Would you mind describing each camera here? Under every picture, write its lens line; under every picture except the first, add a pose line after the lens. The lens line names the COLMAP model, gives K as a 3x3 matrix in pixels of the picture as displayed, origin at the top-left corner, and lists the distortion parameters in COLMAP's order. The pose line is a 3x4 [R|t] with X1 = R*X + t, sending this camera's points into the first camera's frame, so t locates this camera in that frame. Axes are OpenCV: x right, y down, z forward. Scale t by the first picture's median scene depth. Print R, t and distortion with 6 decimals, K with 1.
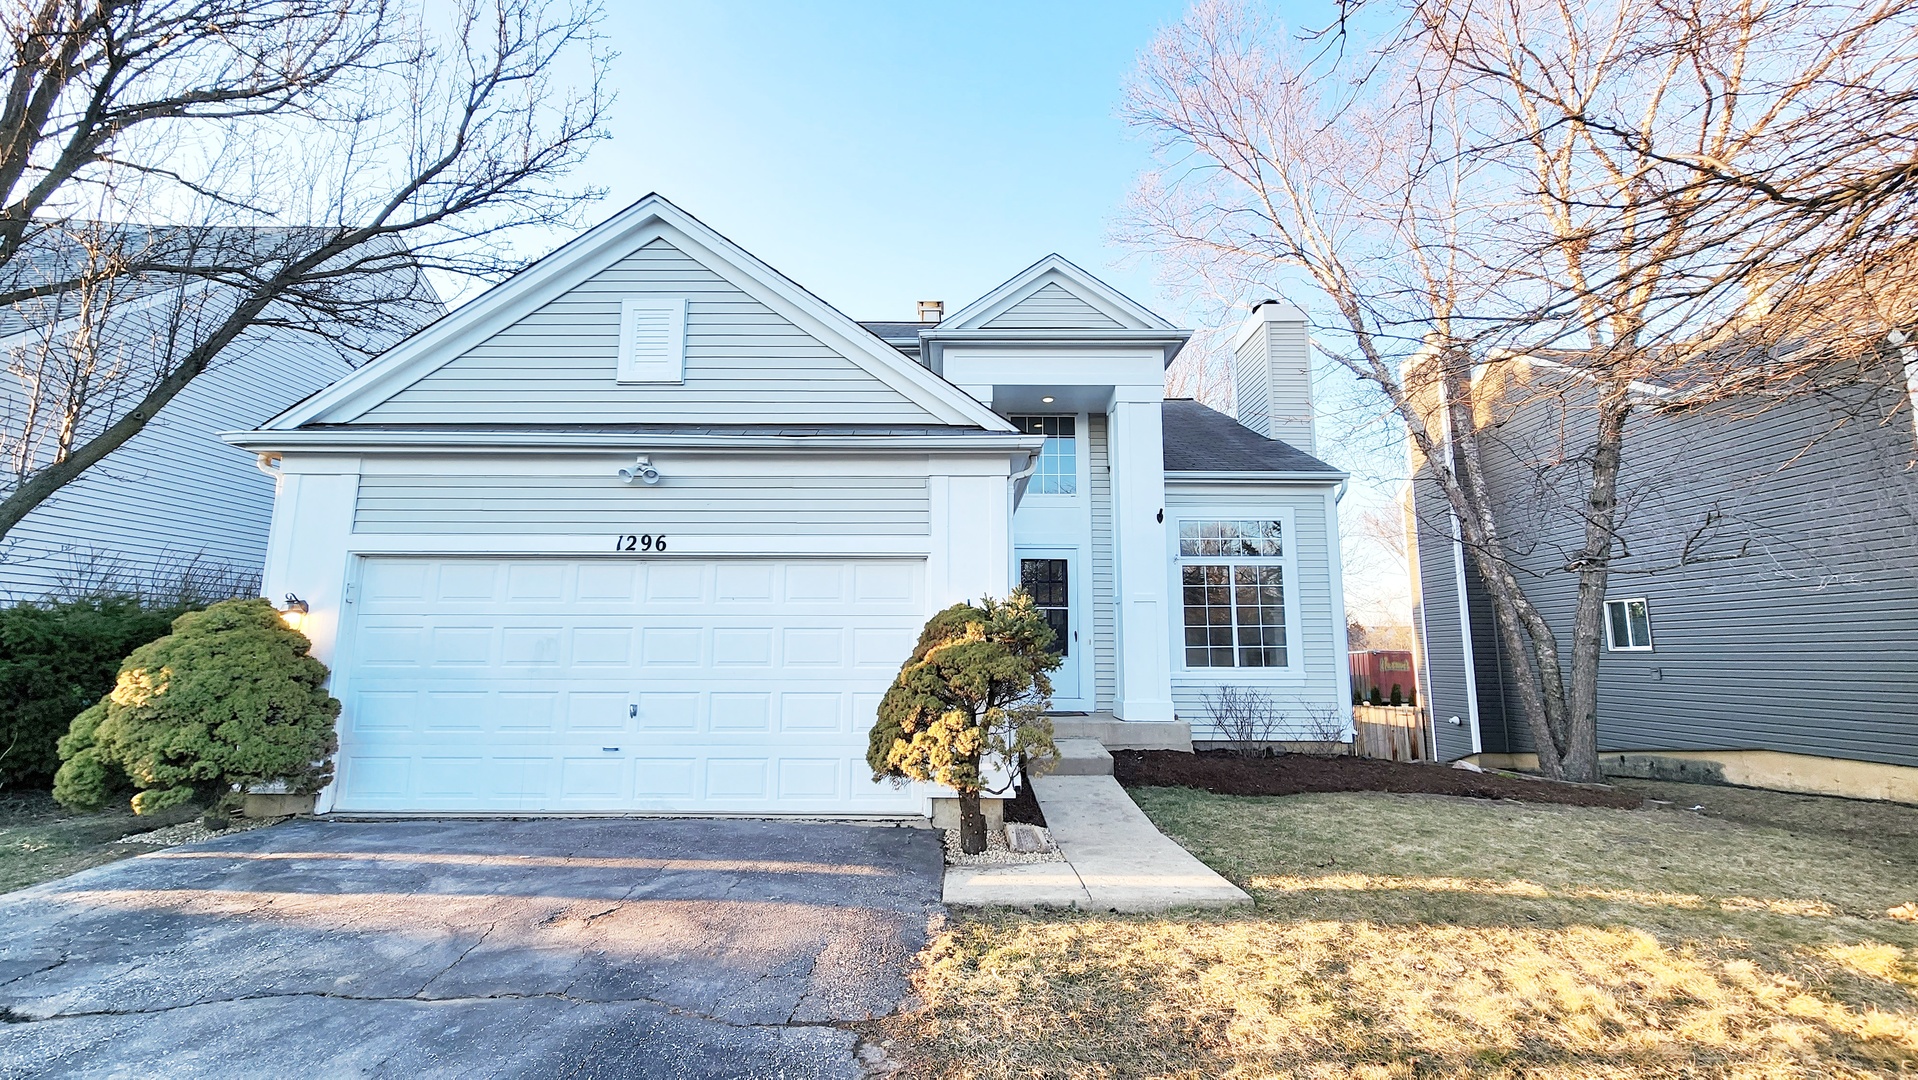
lens RADIAL K [[791.7, 0, 947.7], [0, 791.7, 536.5], [0, 0, 1]] dist [-0.003205, 0.000339]
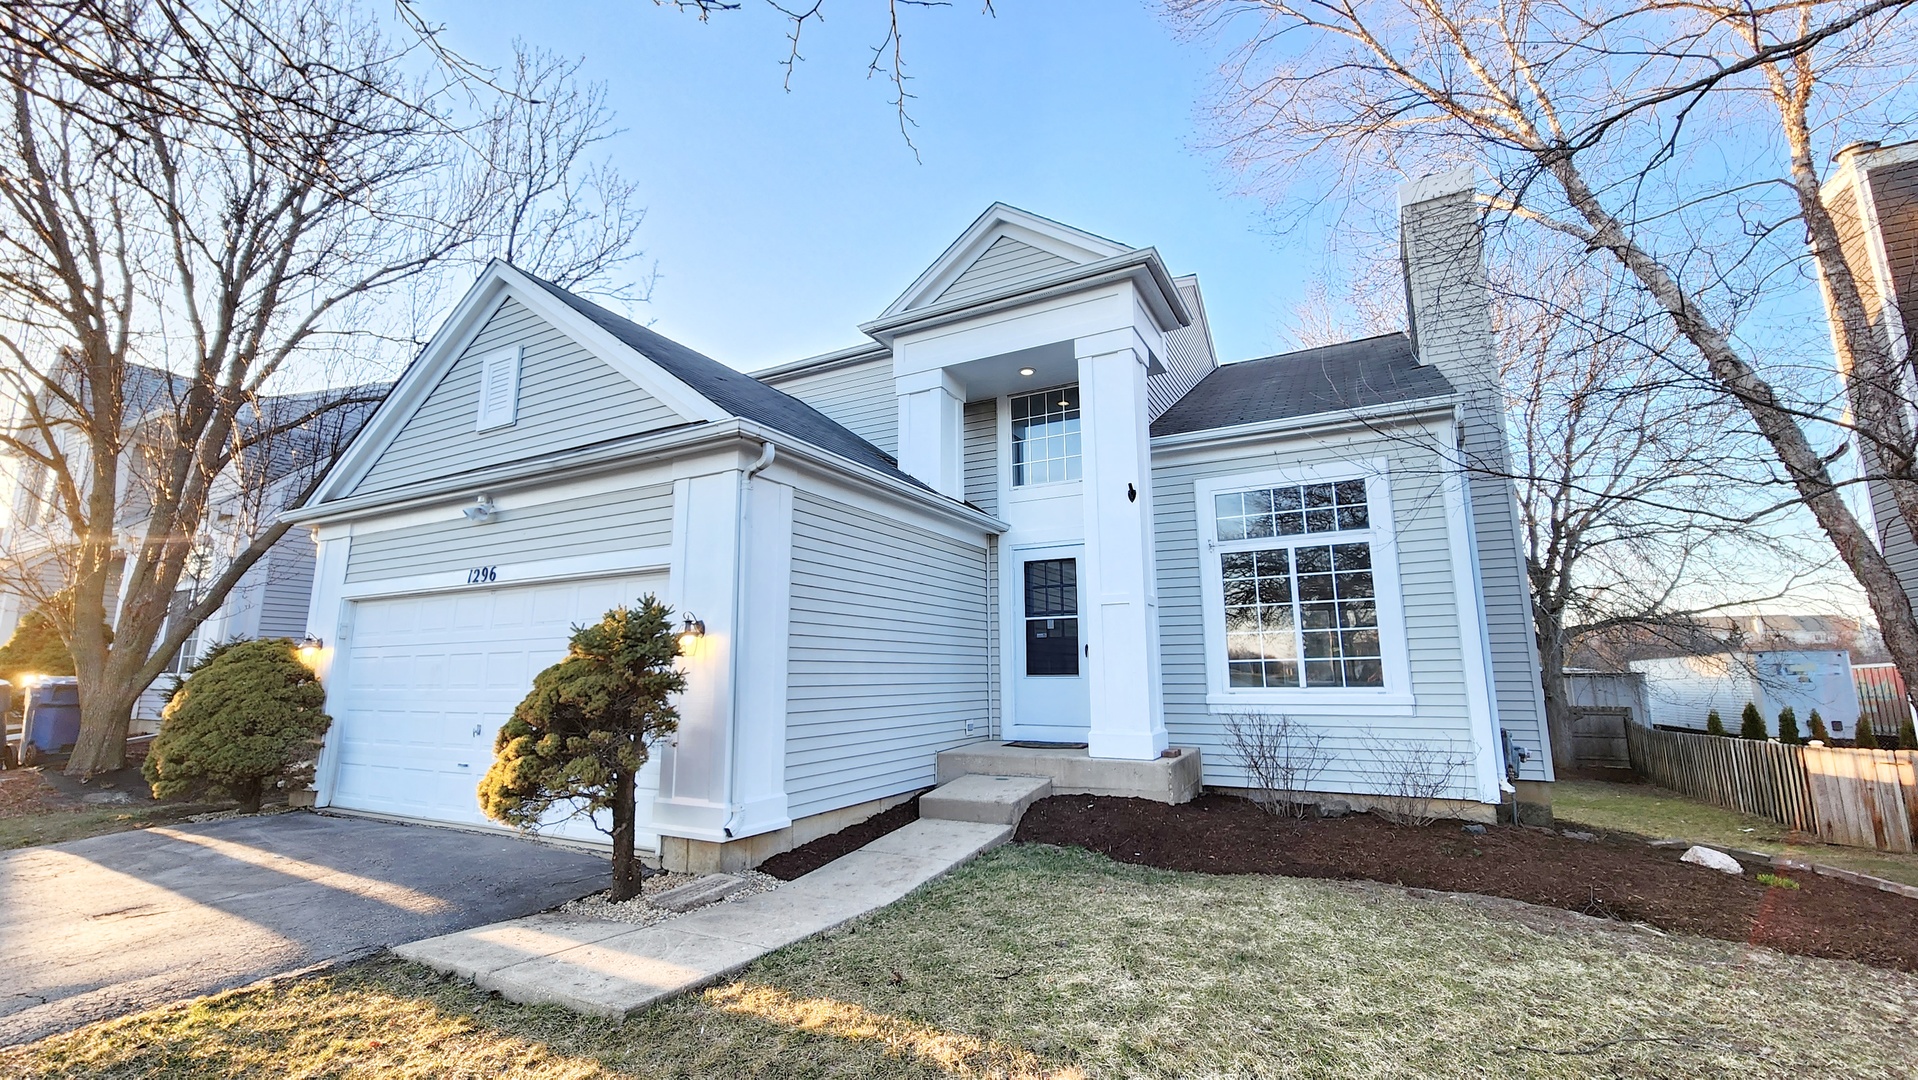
lens RADIAL K [[791.7, 0, 947.7], [0, 791.7, 536.5], [0, 0, 1]] dist [-0.003205, 0.000339]
pose [[0.880670, -0.092541, -0.464604, 0.680201], [0.080057, 0.995702, -0.046576, 0.056209], [0.466918, 0.003823, 0.884293, 0.333109]]
